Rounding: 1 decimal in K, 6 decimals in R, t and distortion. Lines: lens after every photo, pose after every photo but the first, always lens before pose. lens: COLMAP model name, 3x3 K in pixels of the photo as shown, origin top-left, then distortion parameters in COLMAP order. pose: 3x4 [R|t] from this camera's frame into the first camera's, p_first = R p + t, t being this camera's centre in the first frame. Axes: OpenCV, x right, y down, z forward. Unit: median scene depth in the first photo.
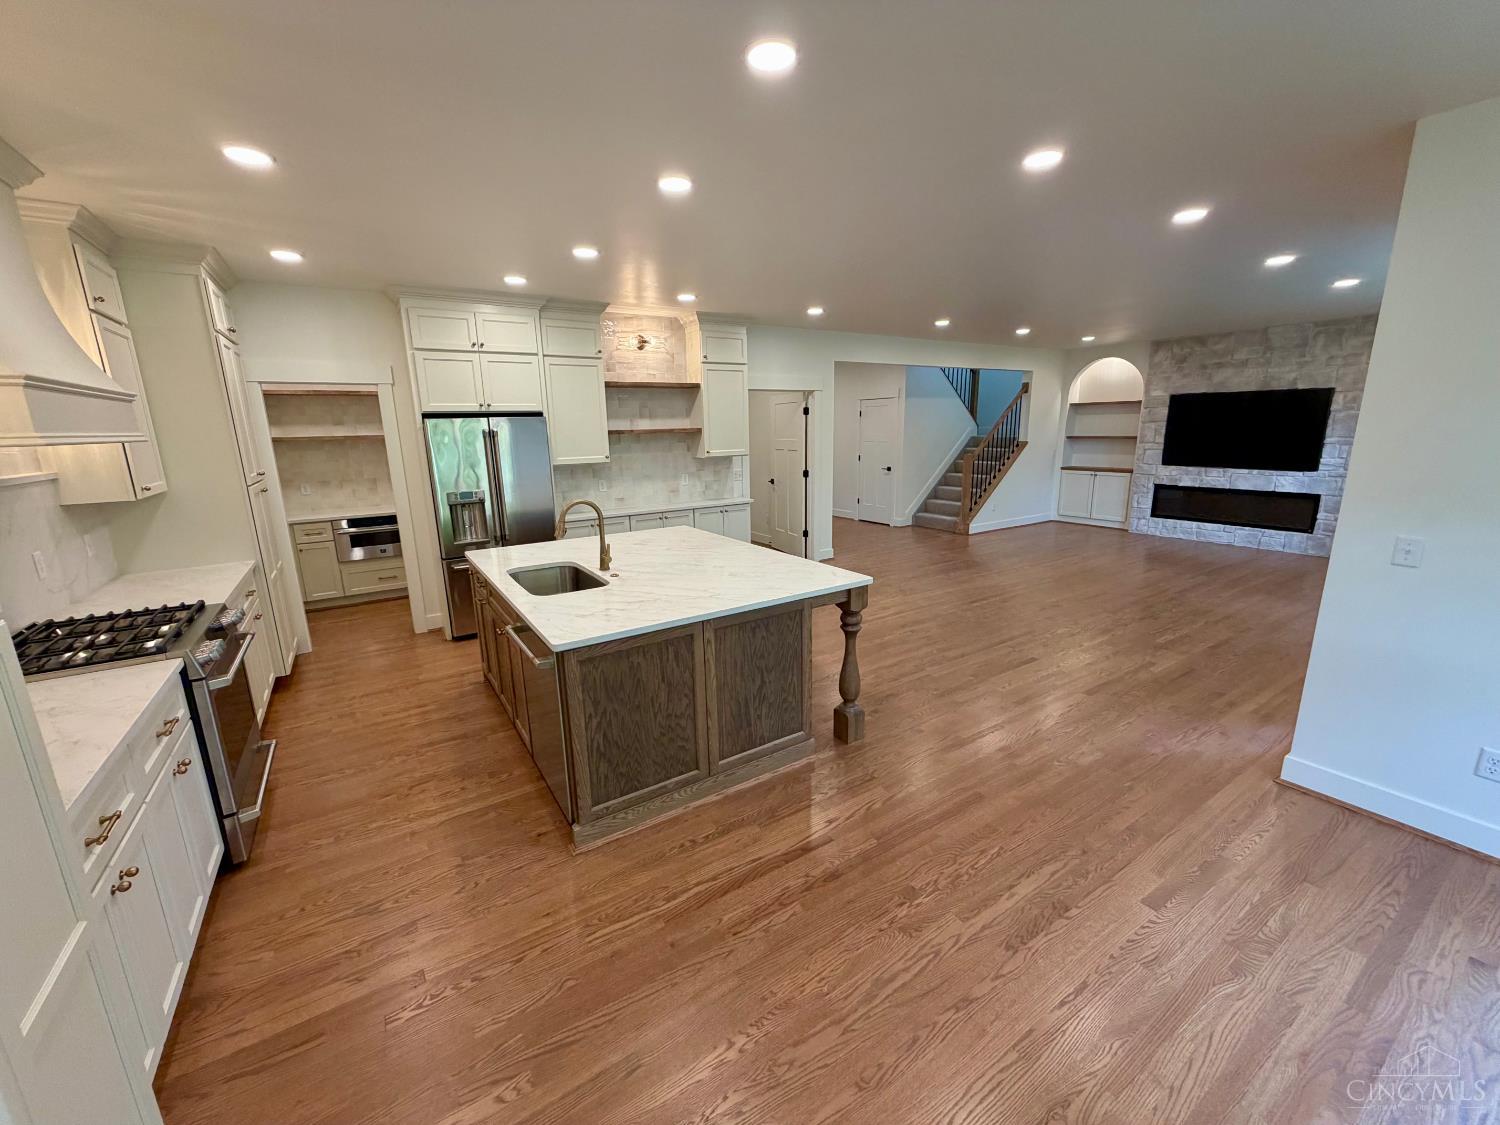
lens RADIAL K [[596.0, 0, 746.2], [0, 596.0, 560.7], [0, 0, 1]] dist [-0.001501, -0.000562]
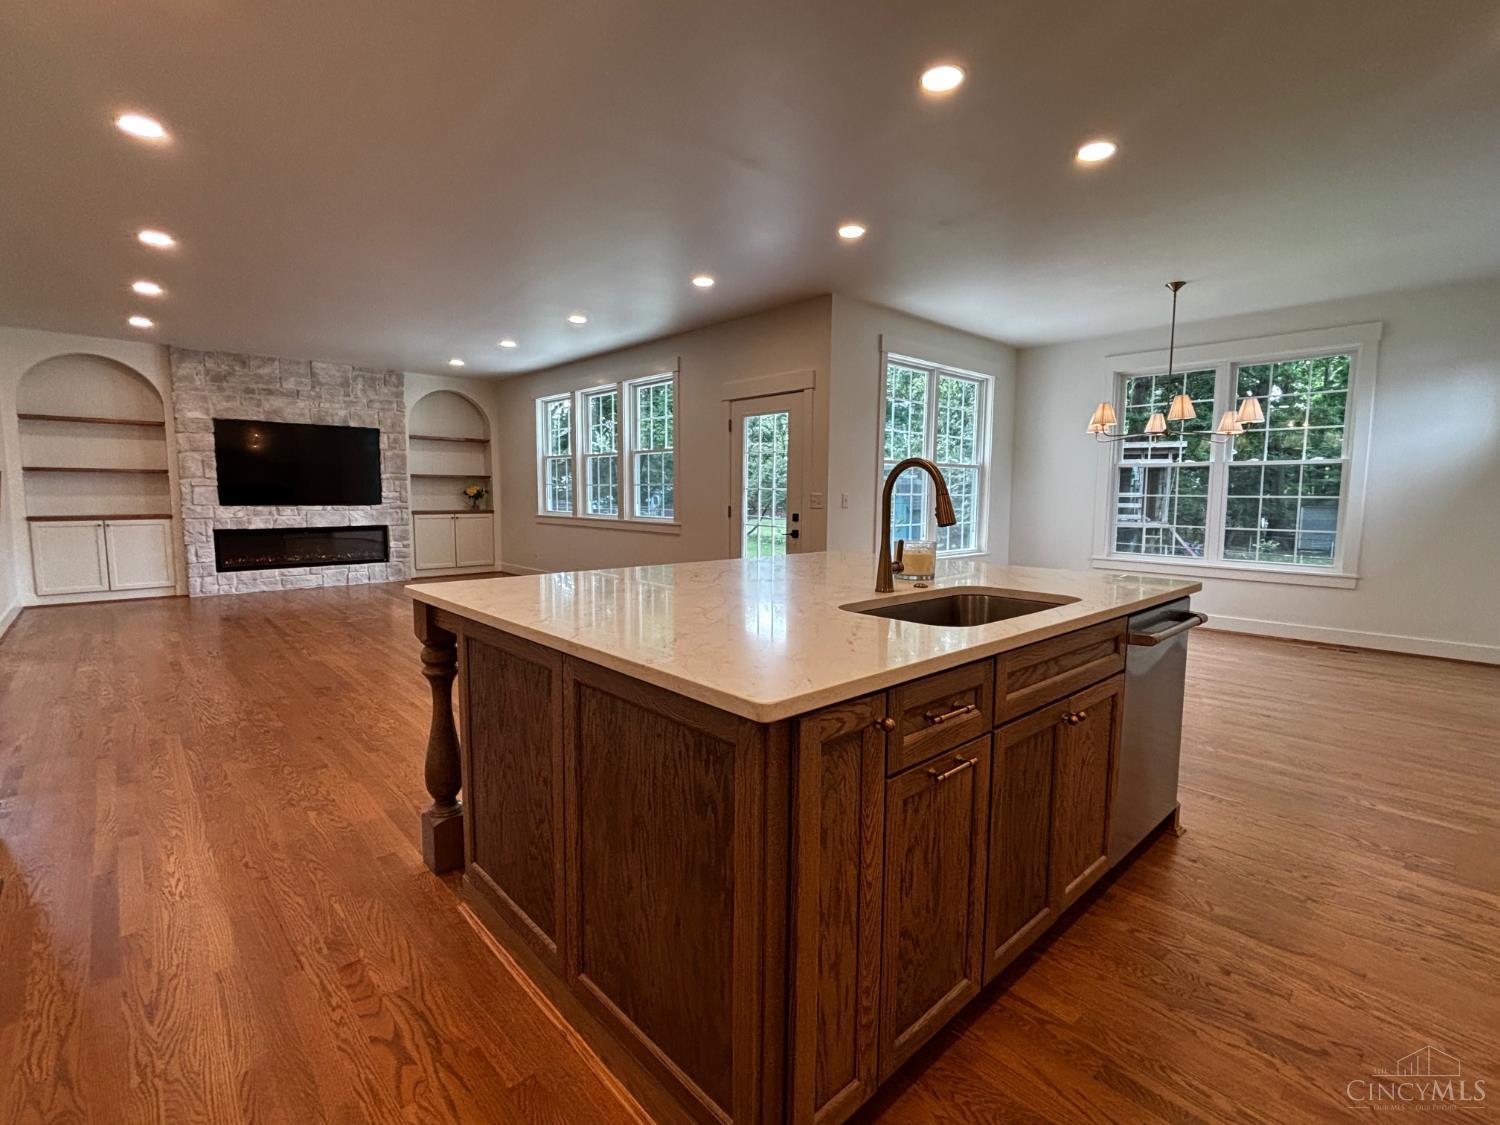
lens RADIAL K [[699.0, 0, 746.9], [0, 699.0, 558.6], [0, 0, 1]] dist [-0.021198, 0.015100]
pose [[-0.168819, -0.076278, 0.982691, -0.407671], [0.215202, 0.970095, 0.112270, -0.055417], [-0.961867, 0.230431, -0.147355, 0.587674]]
